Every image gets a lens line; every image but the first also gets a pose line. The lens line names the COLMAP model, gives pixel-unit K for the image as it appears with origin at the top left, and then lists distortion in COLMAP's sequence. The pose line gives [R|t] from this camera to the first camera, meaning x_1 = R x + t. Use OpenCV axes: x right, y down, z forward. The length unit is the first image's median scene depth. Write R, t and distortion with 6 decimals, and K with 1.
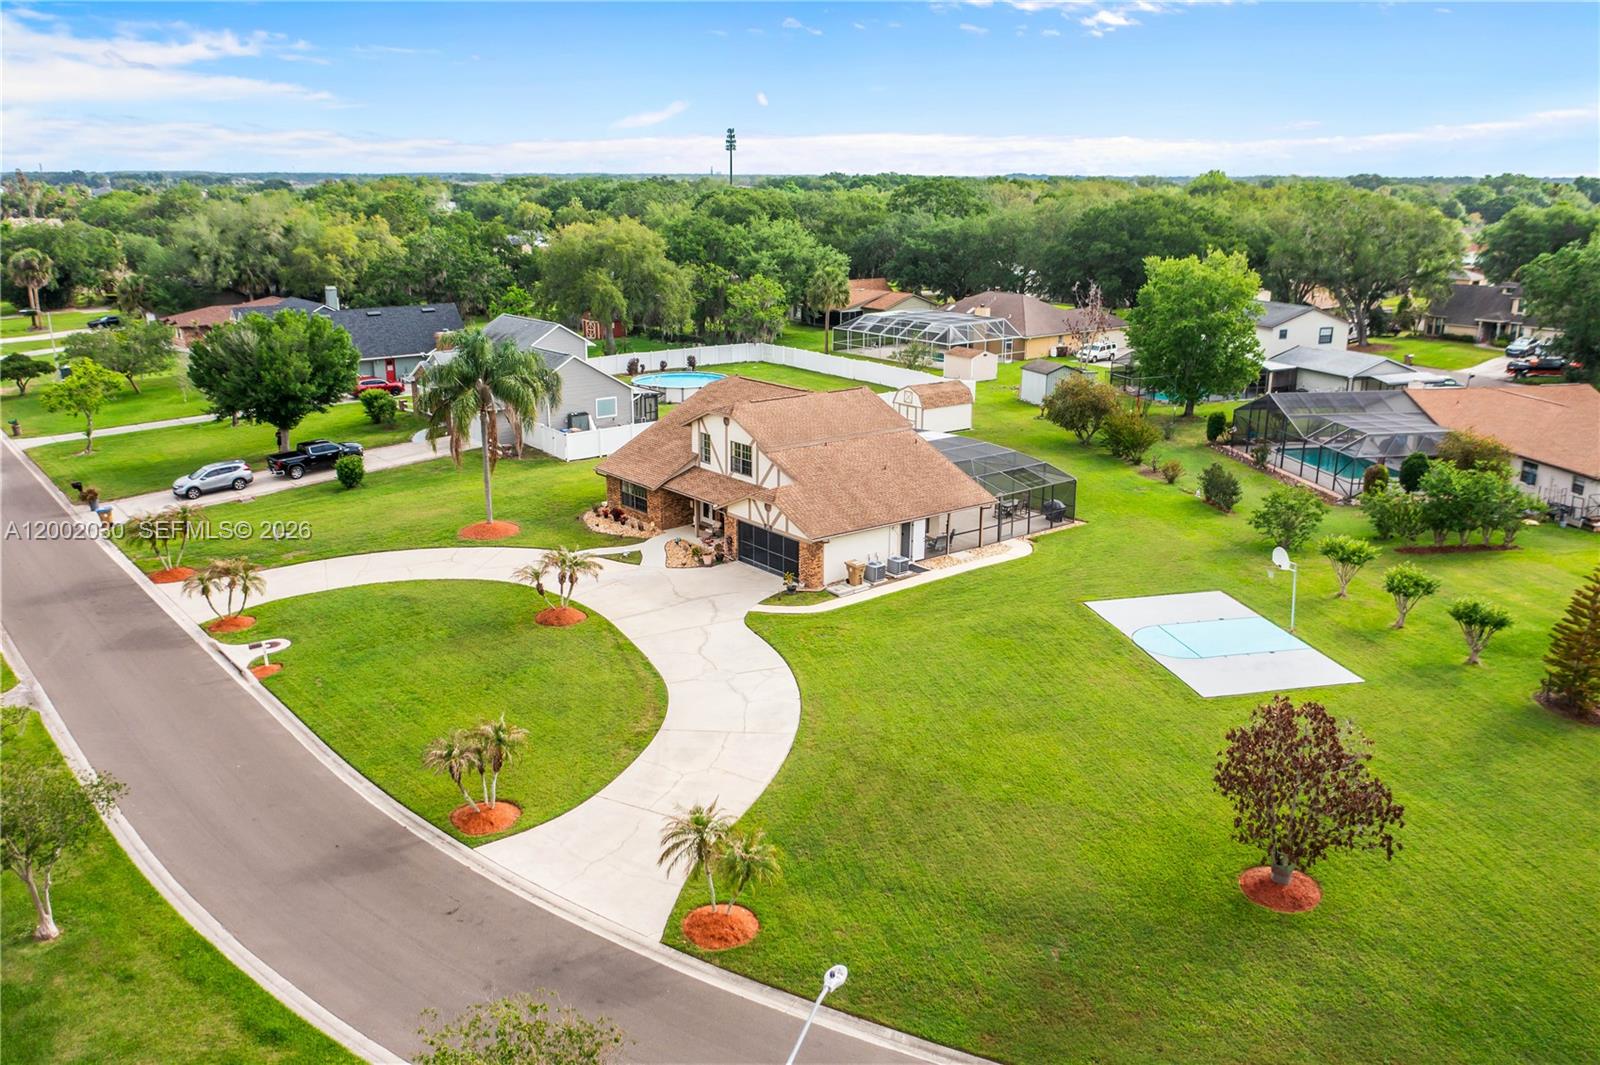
lens RADIAL K [[1263.7, 0, 798.8], [0, 1263.7, 529.0], [0, 0, 1]] dist [-0.014386, 0.000951]
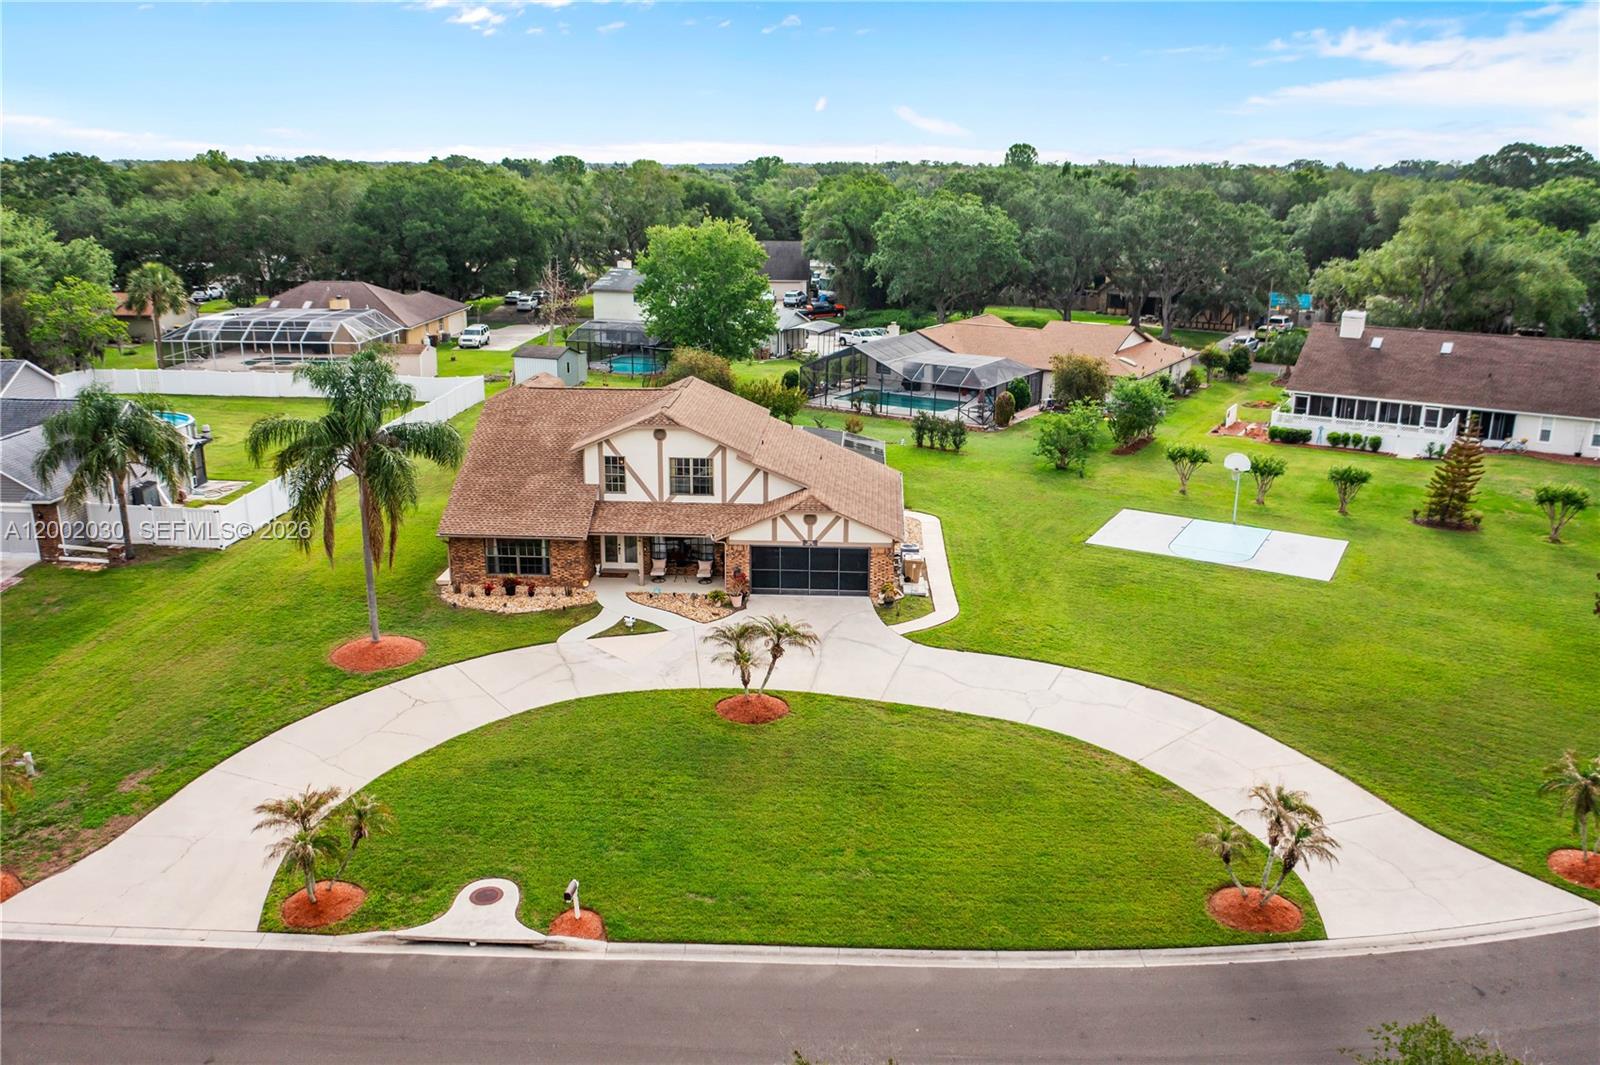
lens RADIAL K [[1263.7, 0, 798.8], [0, 1263.7, 529.0], [0, 0, 1]] dist [-0.014386, 0.000951]
pose [[0.665923, -0.205343, 0.717203, -0.613566], [0.197419, 0.975605, 0.096023, -0.090416], [-0.719425, 0.077646, 0.690217, 0.402220]]
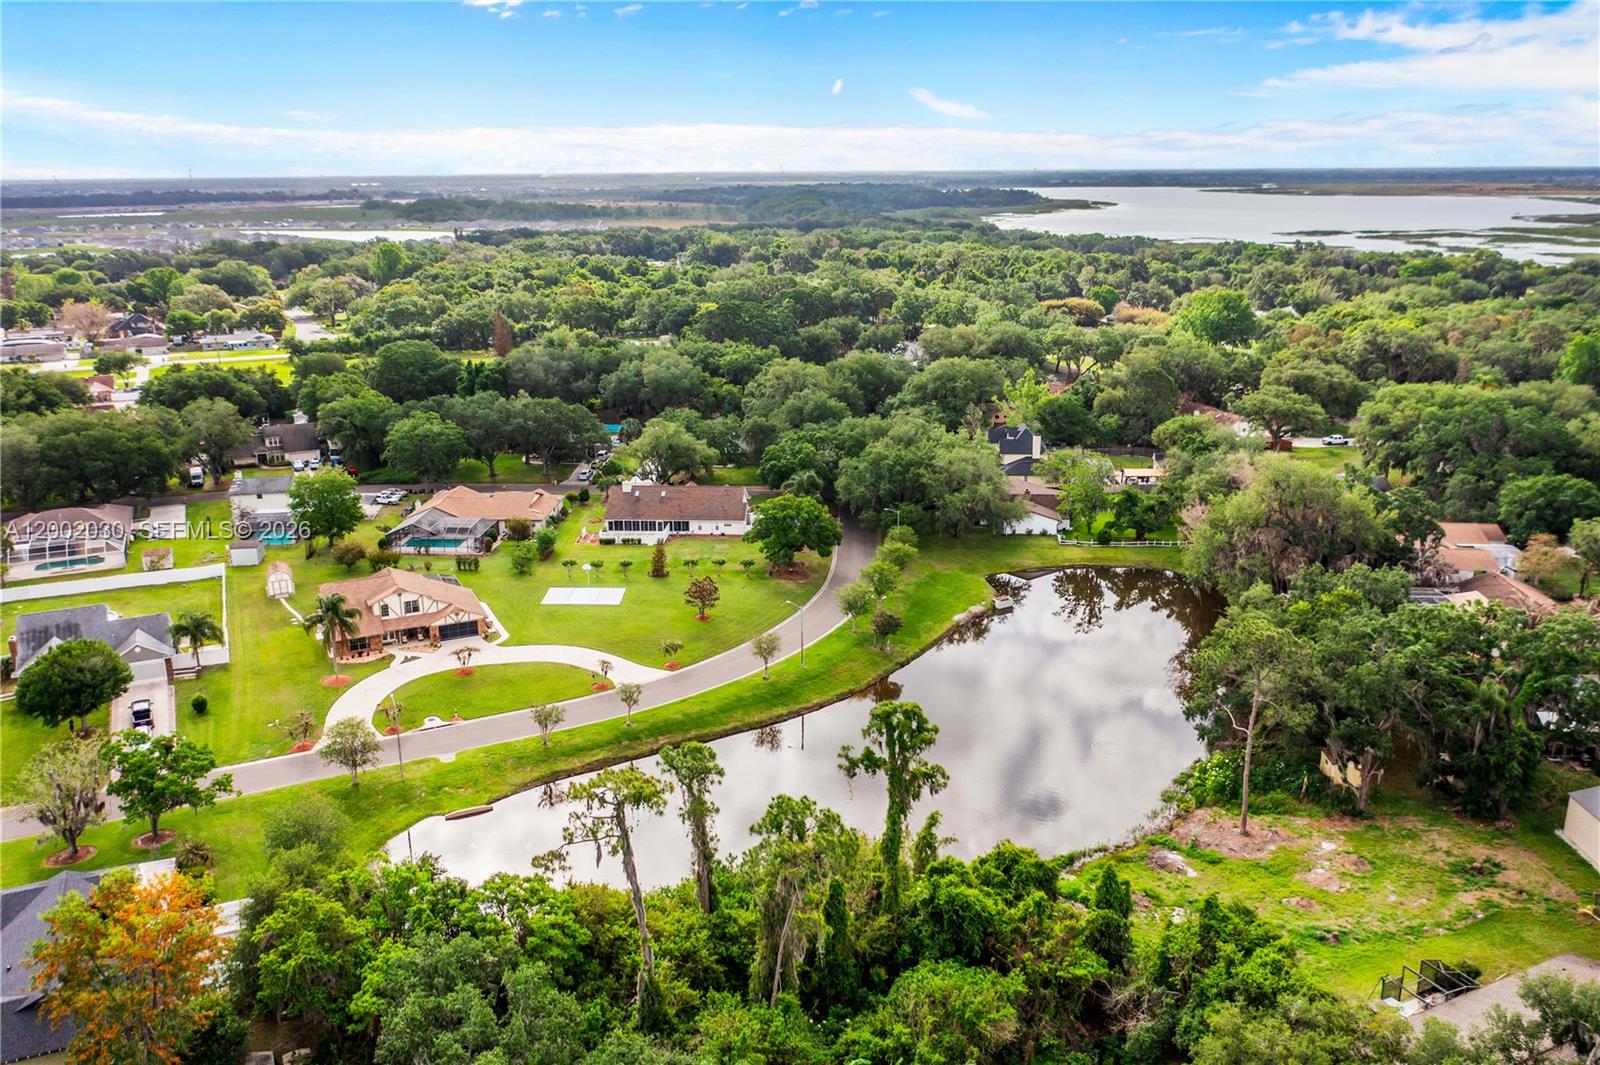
lens RADIAL K [[1263.7, 0, 798.8], [0, 1263.7, 529.0], [0, 0, 1]] dist [-0.014386, 0.000951]
pose [[0.226291, -0.272569, 0.935146, -2.183537], [0.270801, 0.939807, 0.208397, -0.518613], [-0.935660, 0.206080, 0.286481, -0.439760]]
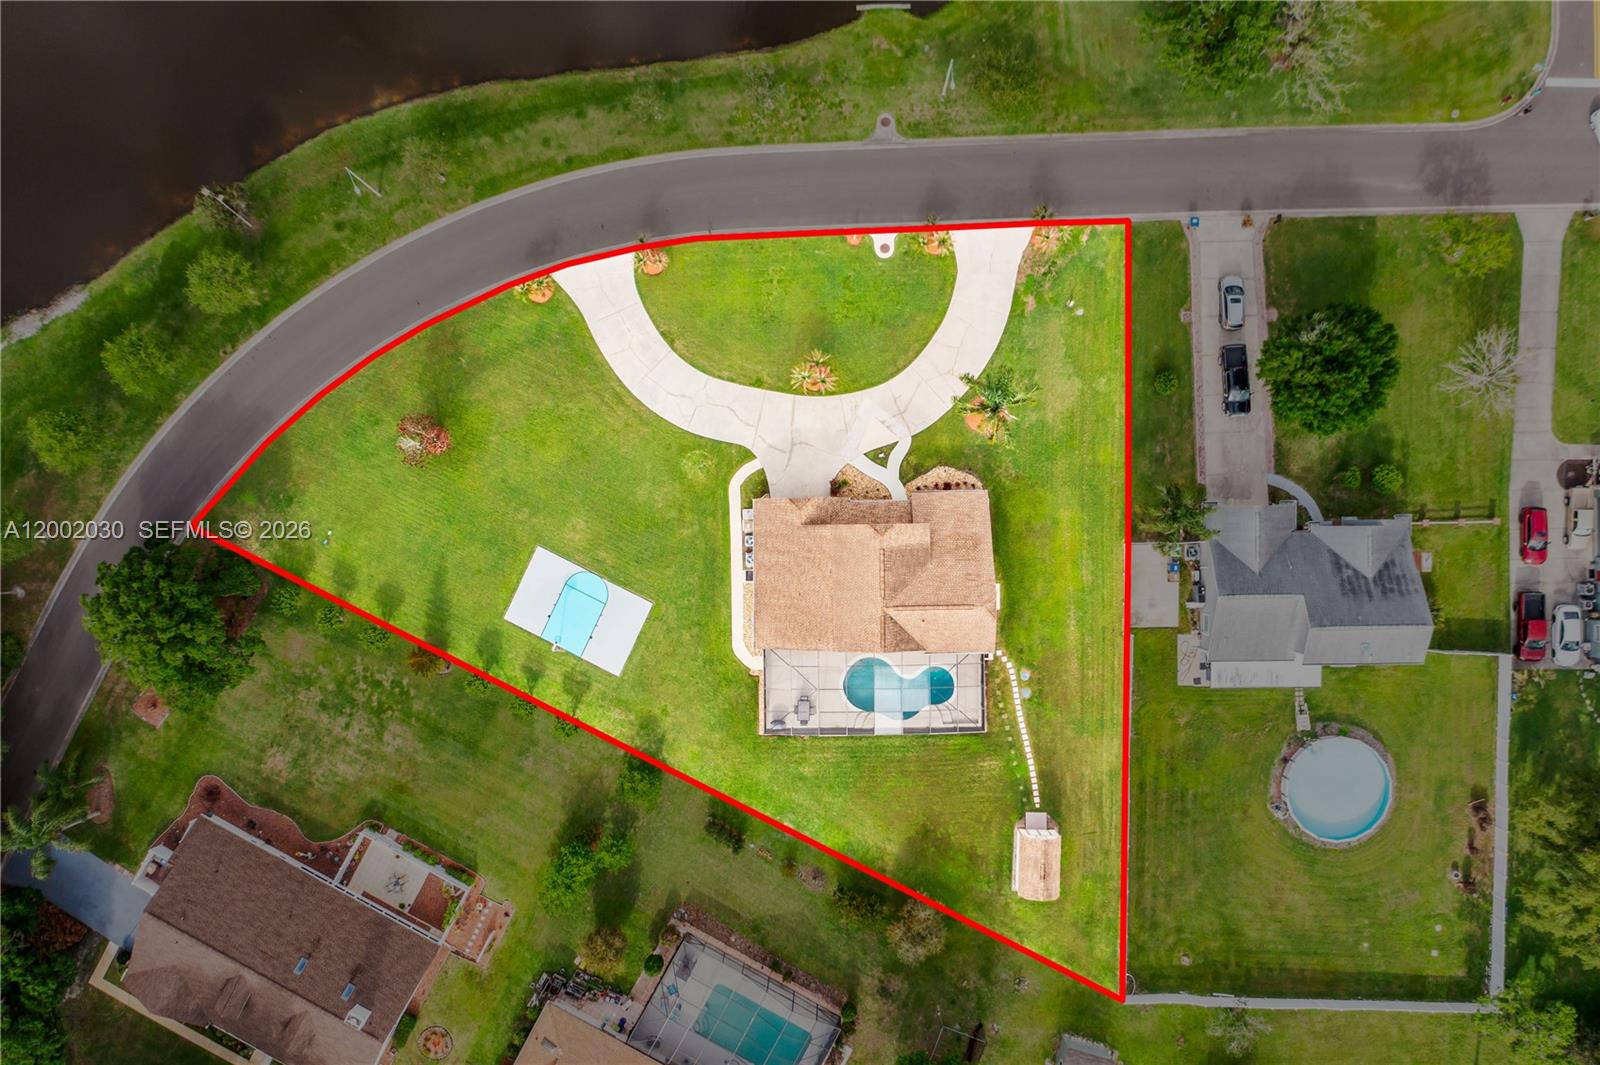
lens RADIAL K [[1263.7, 0, 798.8], [0, 1263.7, 529.0], [0, 0, 1]] dist [-0.014386, 0.000951]
pose [[-0.613599, 0.789232, 0.024688, -0.036104], [-0.187957, -0.176354, 0.966215, -1.592191], [0.766922, 0.588228, 0.256552, 0.559177]]
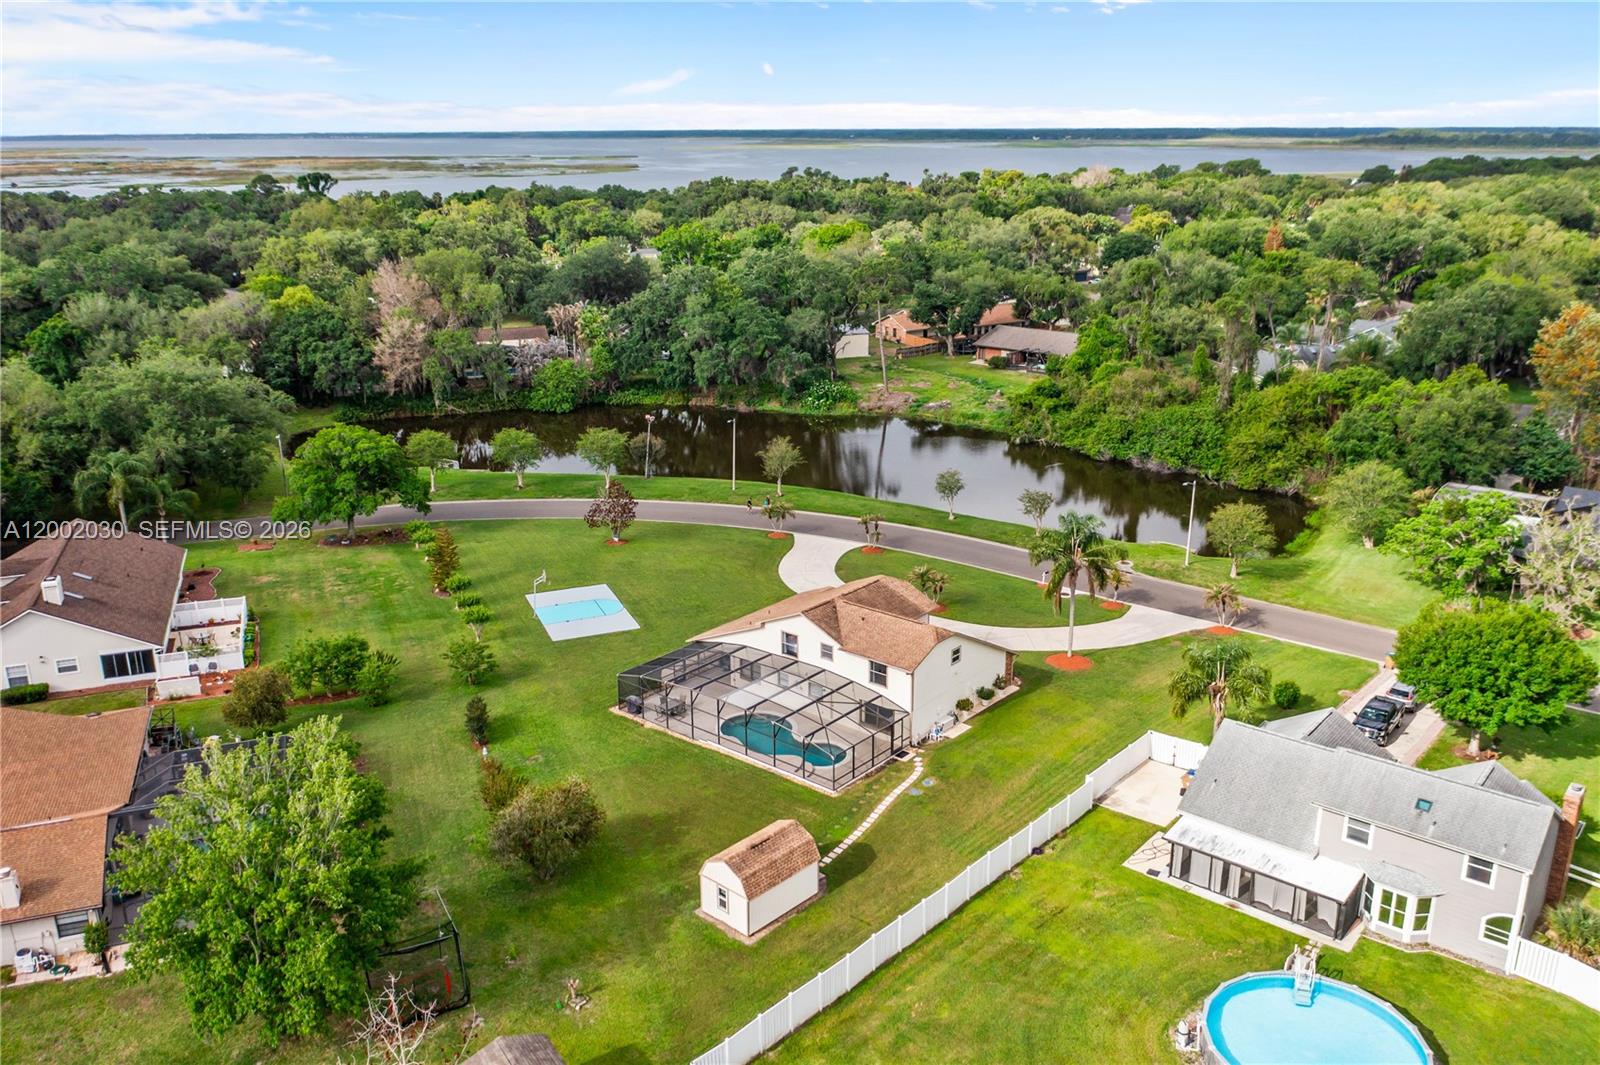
lens RADIAL K [[1286.2, 0, 793.8], [0, 1286.2, 531.2], [0, 0, 1]] dist [-0.012847, -0.008425]
pose [[-0.981685, 0.059539, -0.180971, 0.295289], [-0.048878, 0.839403, 0.541307, -0.897327], [0.184136, 0.540238, -0.821119, 2.148721]]
